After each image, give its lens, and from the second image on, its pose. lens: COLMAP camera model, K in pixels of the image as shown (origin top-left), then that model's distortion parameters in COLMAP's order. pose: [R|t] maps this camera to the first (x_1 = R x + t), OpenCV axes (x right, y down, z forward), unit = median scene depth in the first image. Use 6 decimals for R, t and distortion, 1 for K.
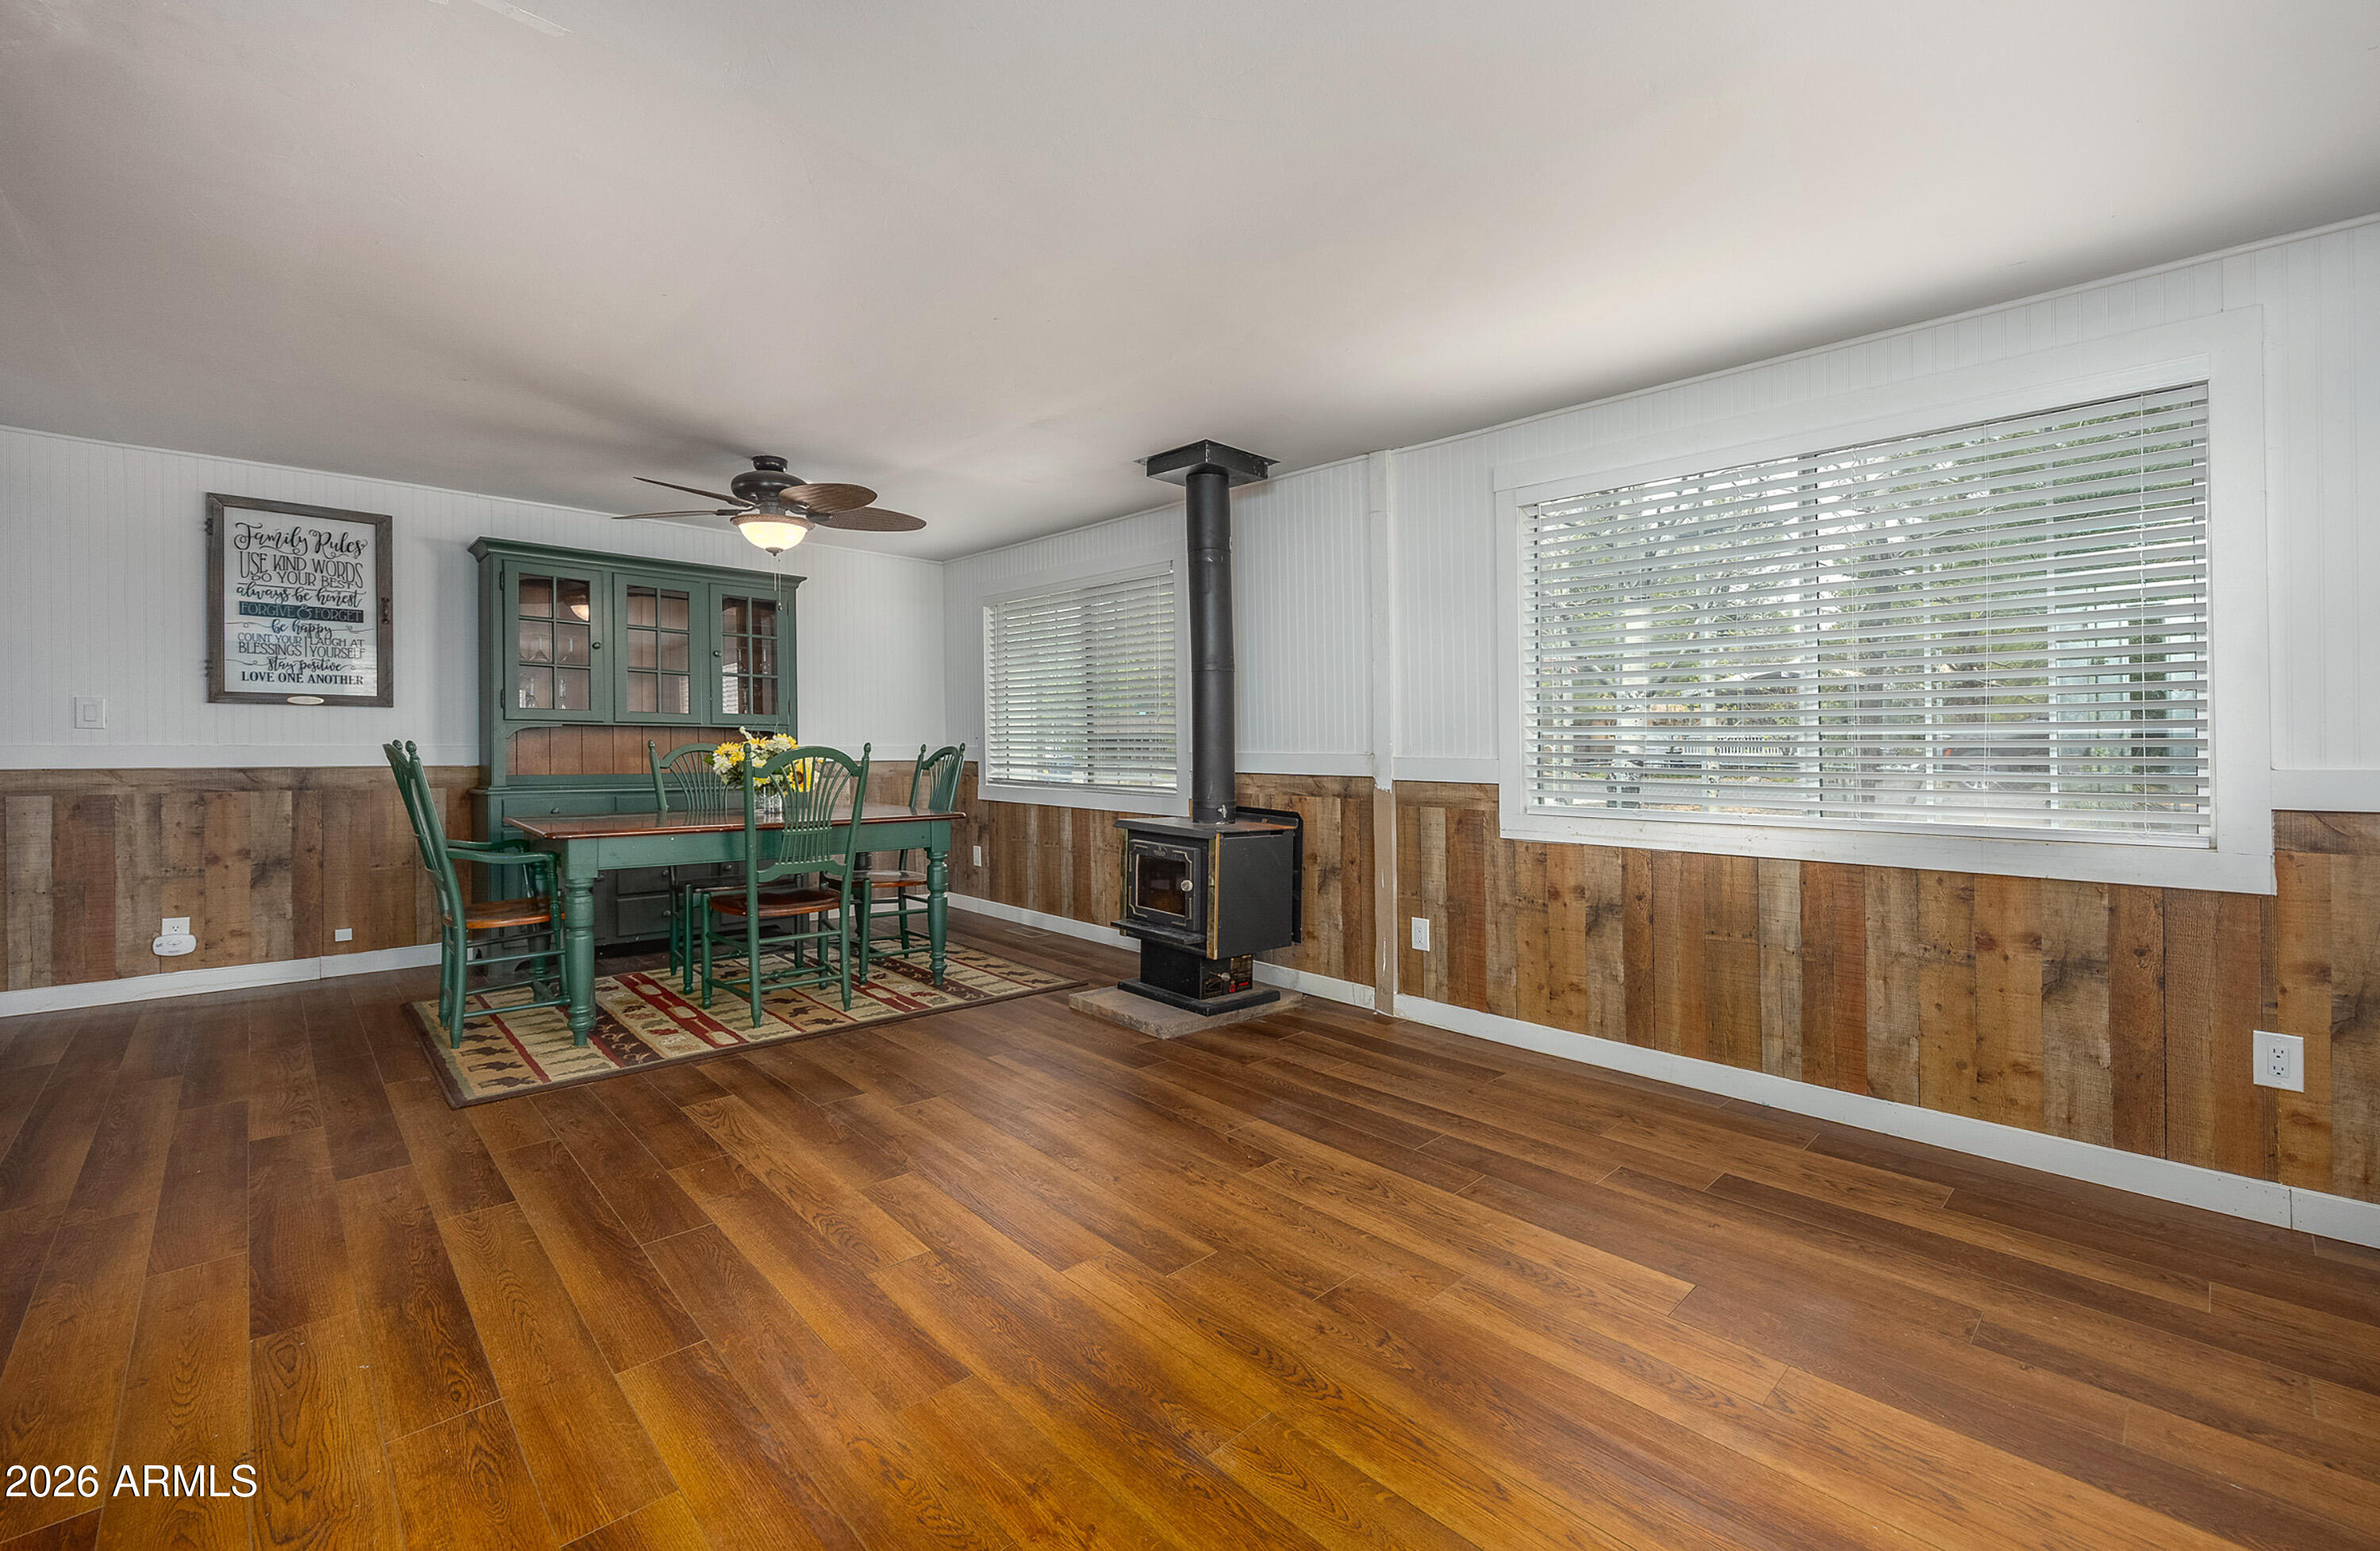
lens RADIAL K [[997.9, 0, 1203.2], [0, 997.9, 735.1], [0, 0, 1]] dist [-0.002508, -0.000246]
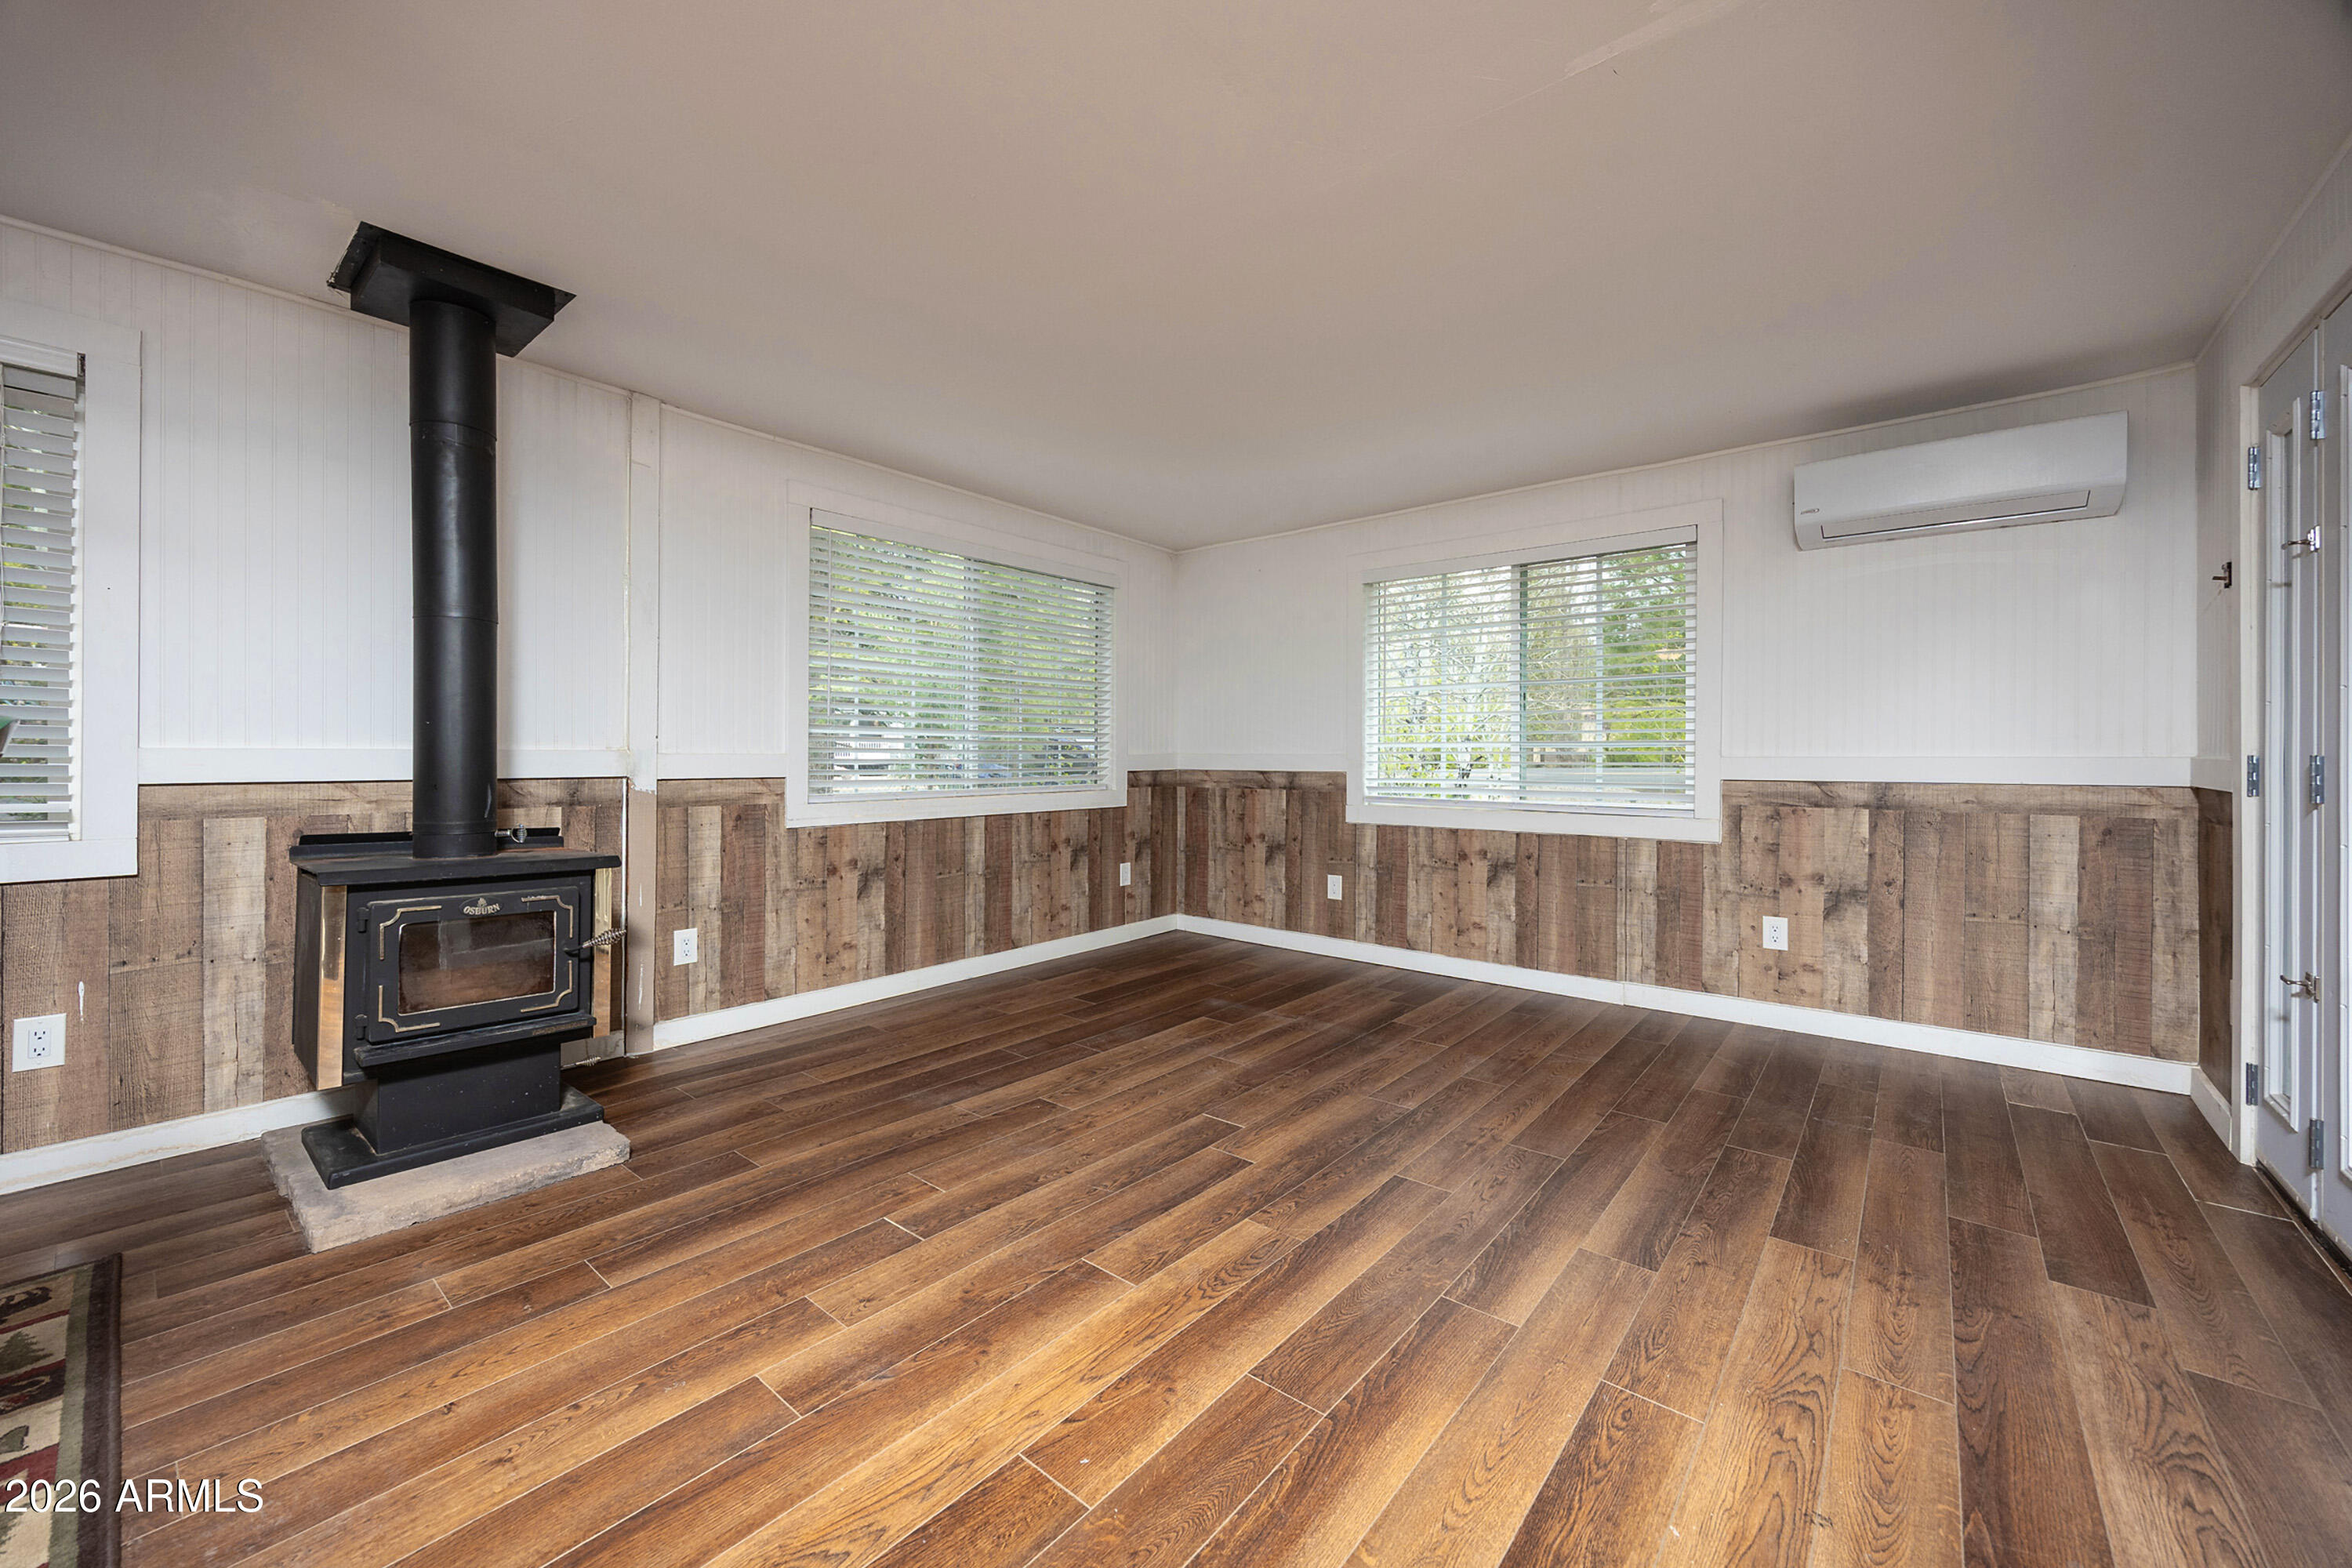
lens RADIAL K [[920.5, 0, 1179.8], [0, 920.5, 749.5], [0, 0, 1]] dist [-0.001364, -0.000004]
pose [[-0.121464, 0.003776, 0.992589, -0.851798], [-0.011242, 0.999923, -0.005180, 0.023793], [-0.992532, -0.011788, -0.121412, 0.834180]]
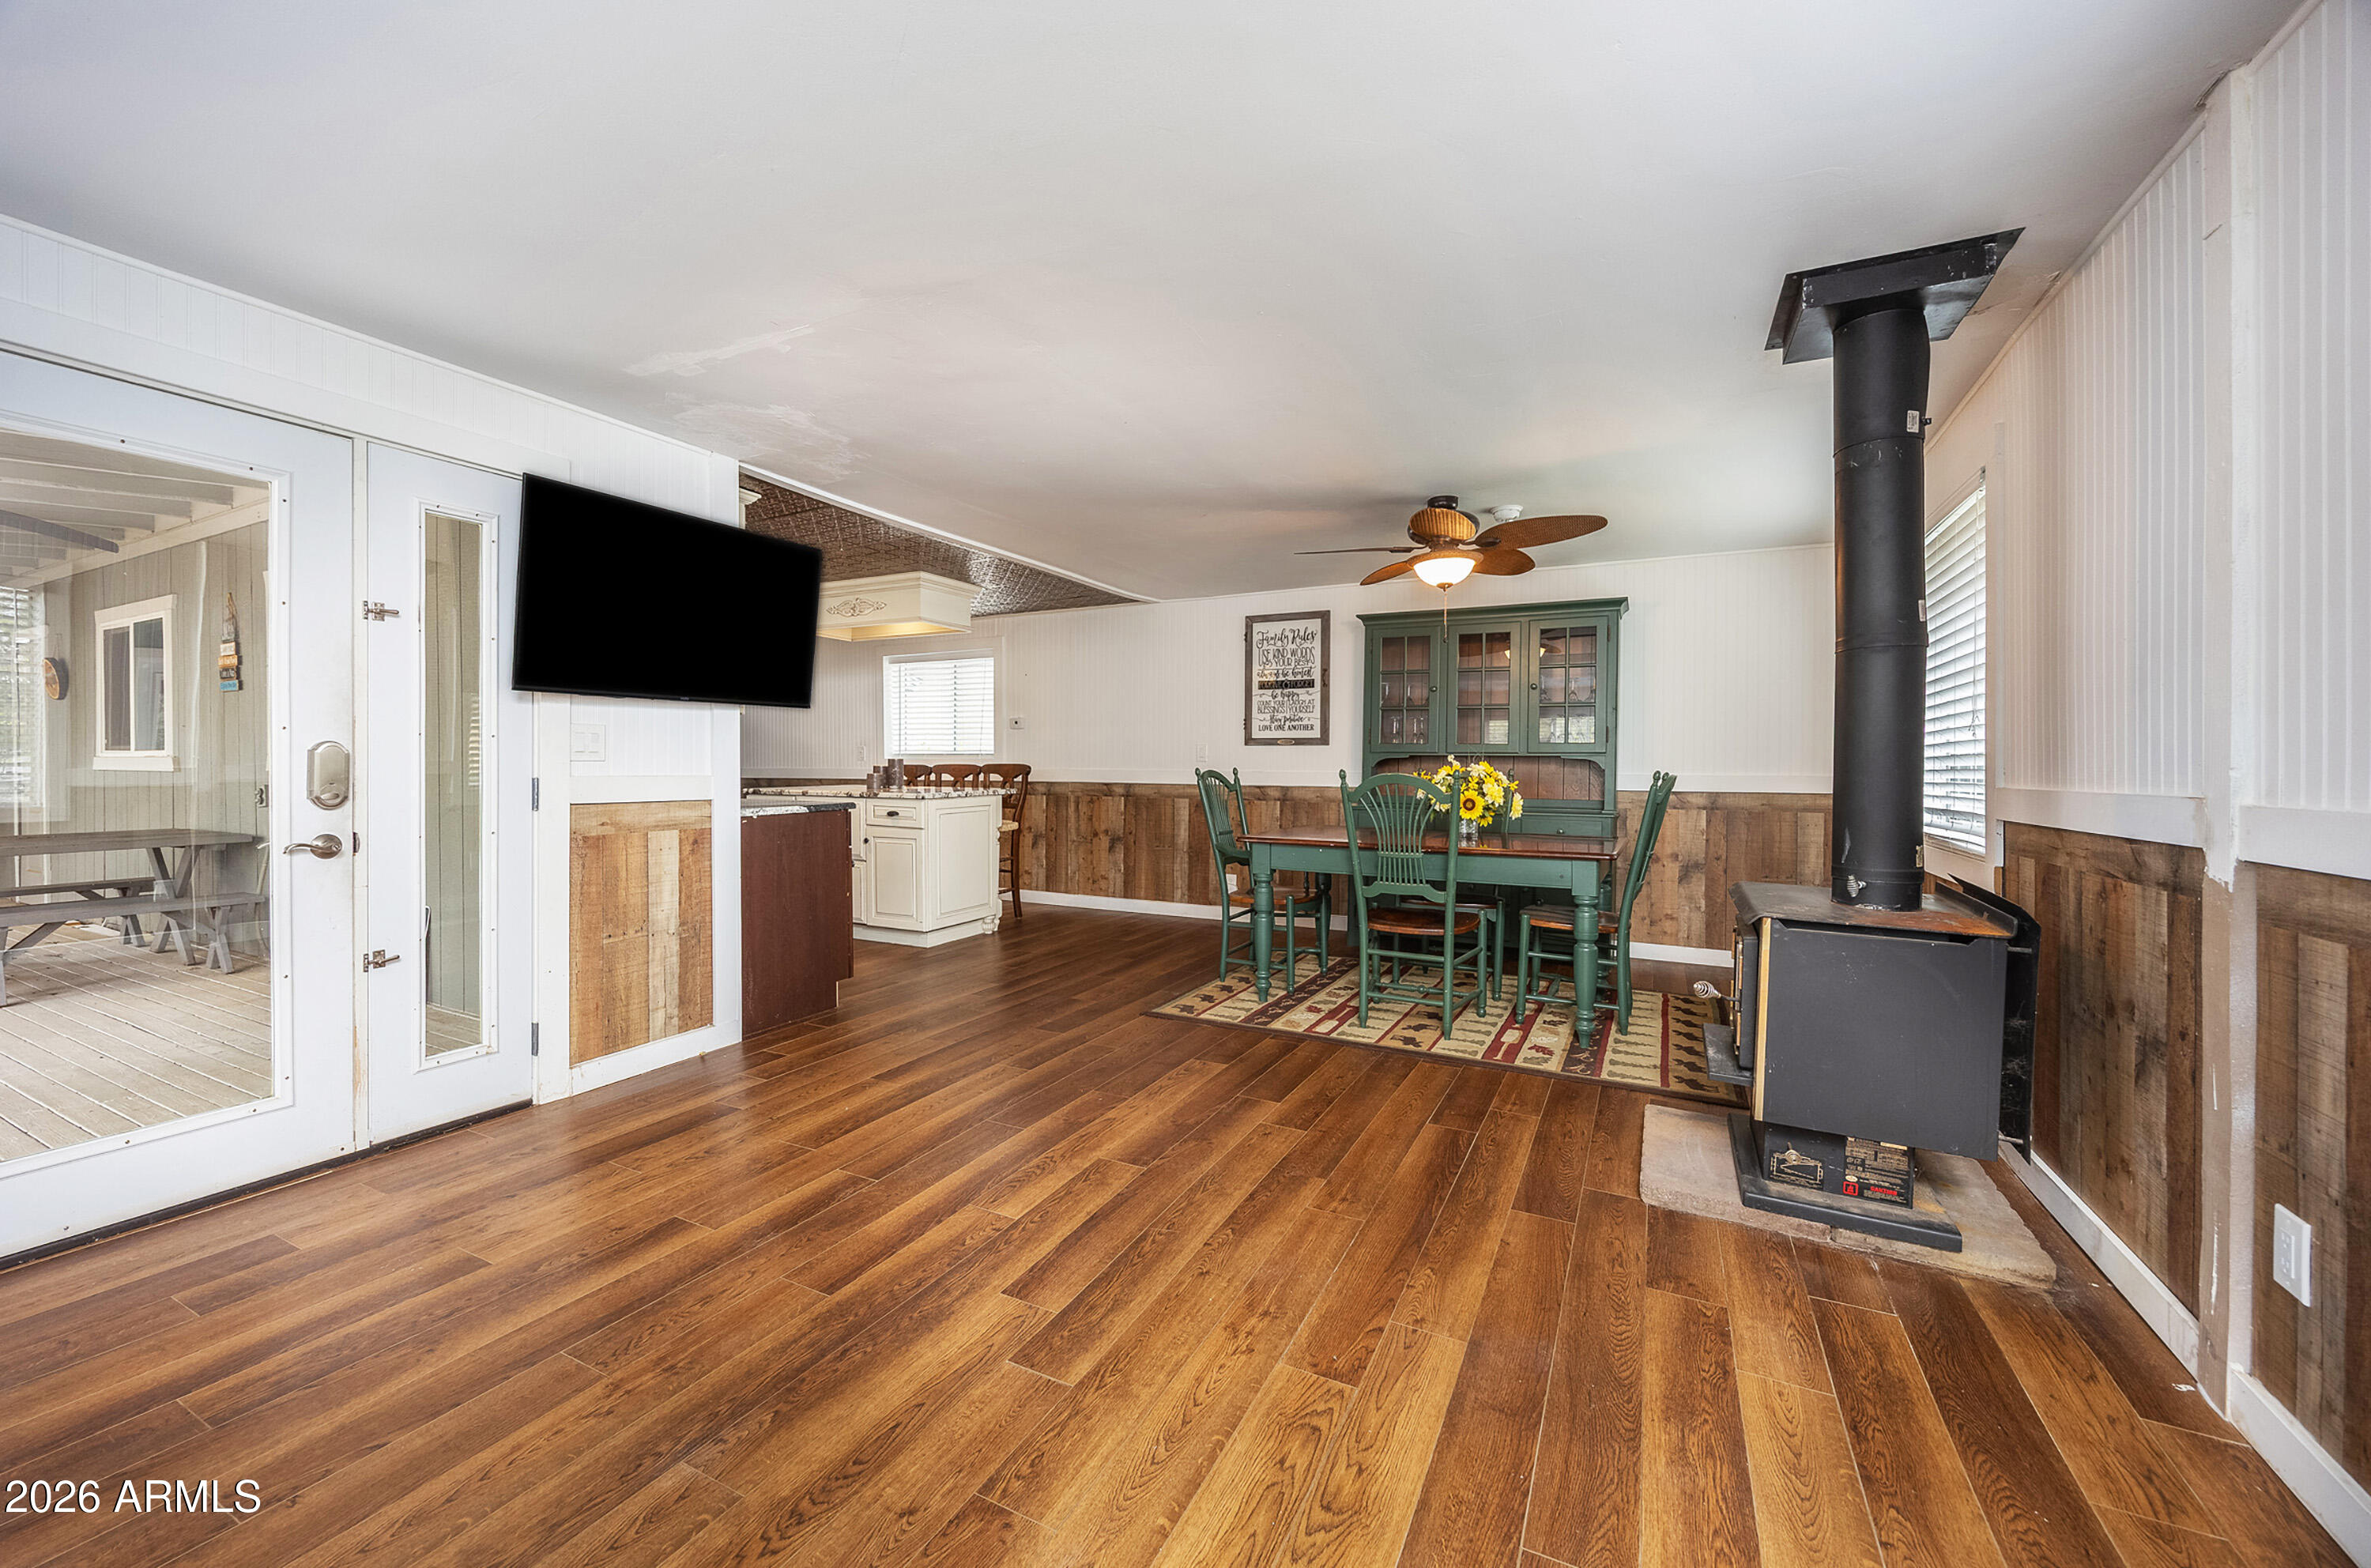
lens RADIAL K [[900.9, 0, 1185.5], [0, 900.9, 784.0], [0, 0, 1]] dist [-0.002168, -0.000283]
pose [[0.325697, 0.015087, -0.945354, 0.518138], [0.003800, 0.999844, 0.017266, 0.007064], [0.945467, -0.009215, 0.325589, 0.598528]]
